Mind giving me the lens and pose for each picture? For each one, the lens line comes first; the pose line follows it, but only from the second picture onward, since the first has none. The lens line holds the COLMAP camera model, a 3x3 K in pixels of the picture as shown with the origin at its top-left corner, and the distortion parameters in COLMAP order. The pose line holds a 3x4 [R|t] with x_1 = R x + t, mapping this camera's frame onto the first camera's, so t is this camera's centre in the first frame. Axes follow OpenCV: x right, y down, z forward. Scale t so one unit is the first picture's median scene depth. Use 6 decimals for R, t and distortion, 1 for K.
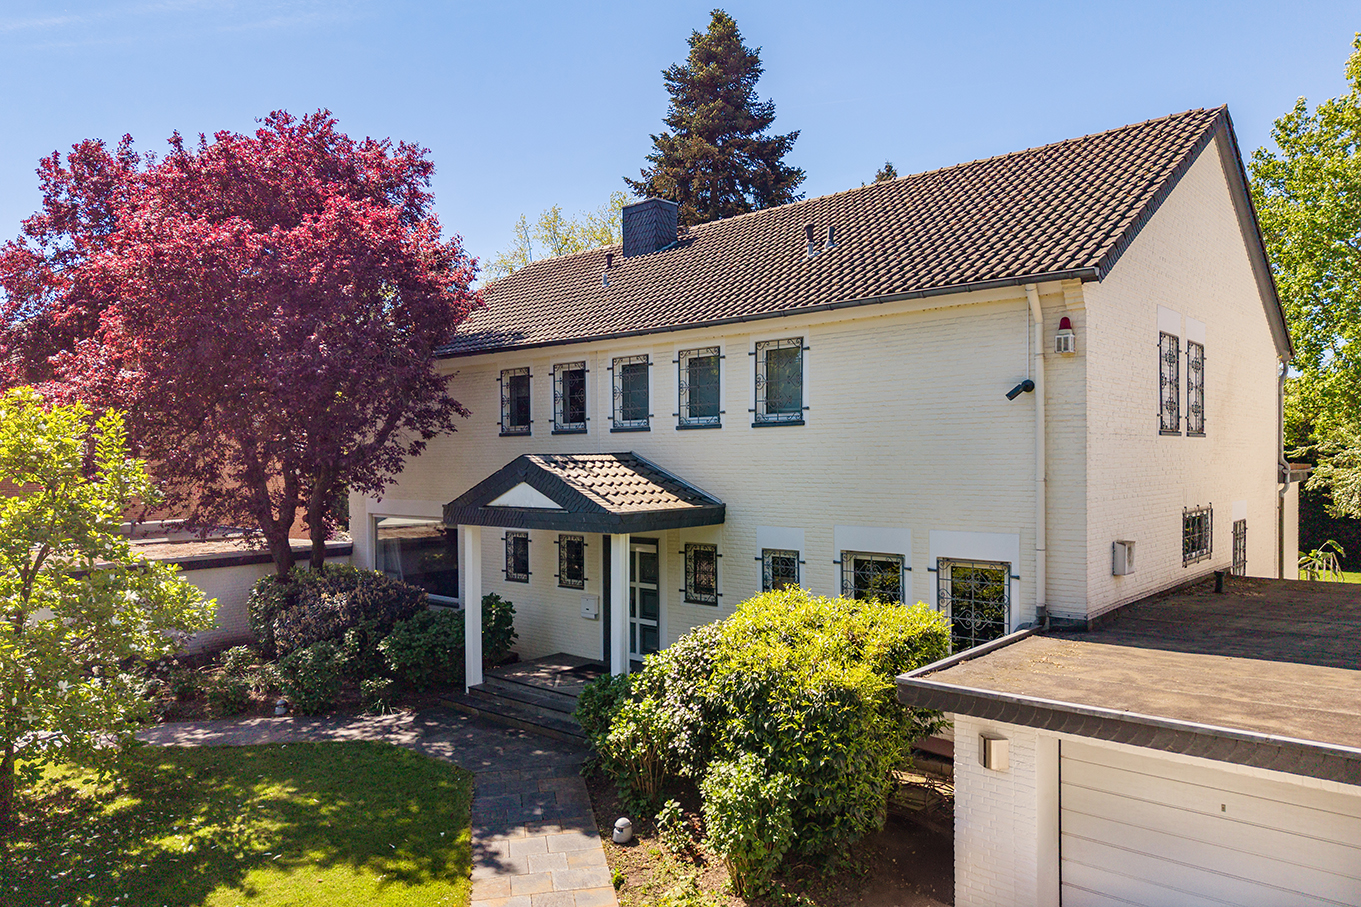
lens RADIAL K [[919.4, 0, 694.3], [0, 919.4, 489.7], [0, 0, 1]] dist [-0.001816, -0.003760]
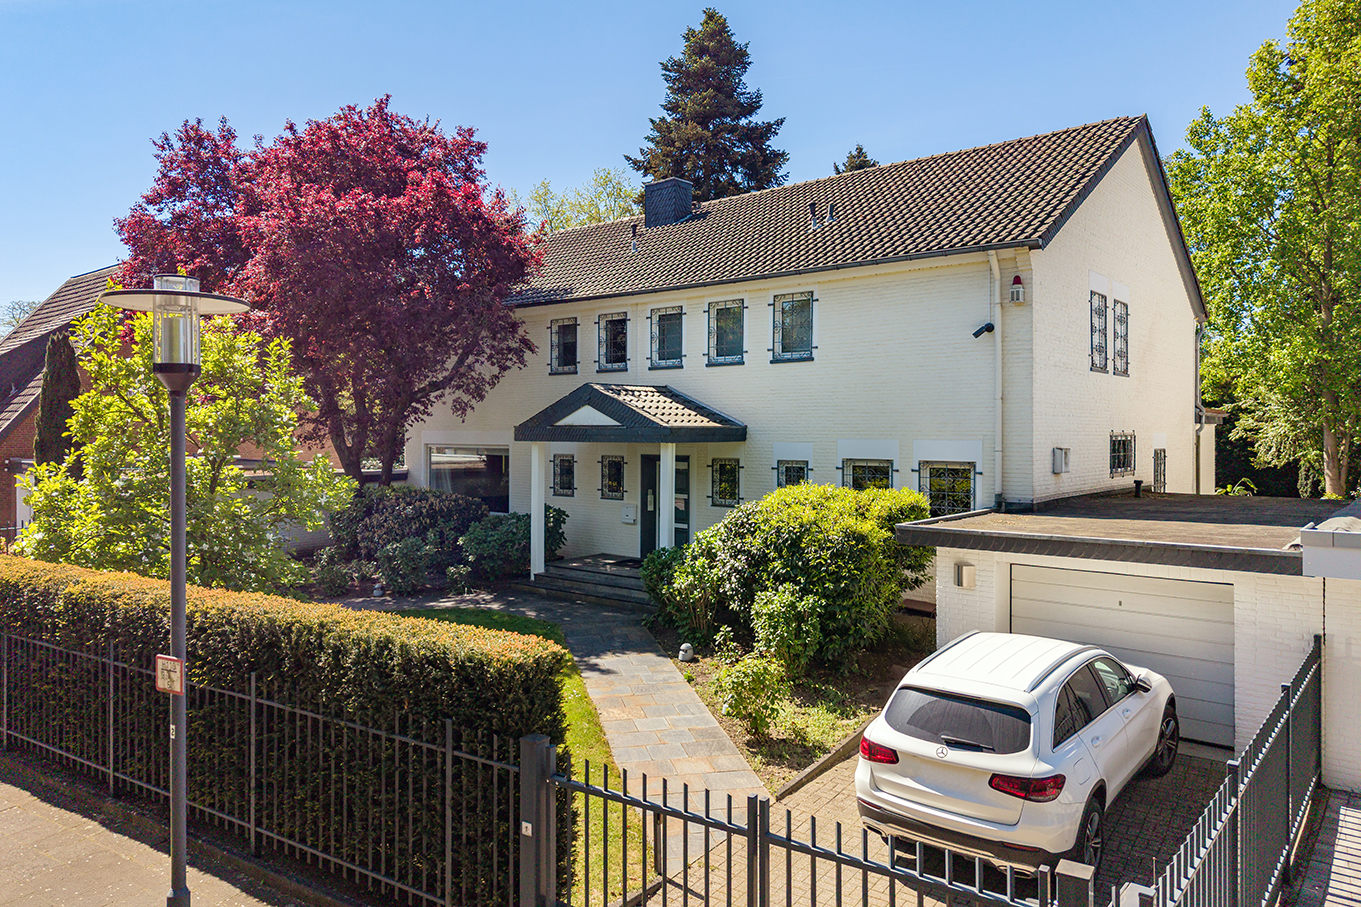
lens RADIAL K [[919.4, 0, 674.0], [0, 919.4, 445.3], [0, 0, 1]] dist [-0.001816, -0.003760]
pose [[0.999743, 0.011710, 0.019410, -0.089081], [-0.011319, 0.999734, -0.020118, 0.069045], [-0.019641, 0.019893, 0.999609, -0.242250]]
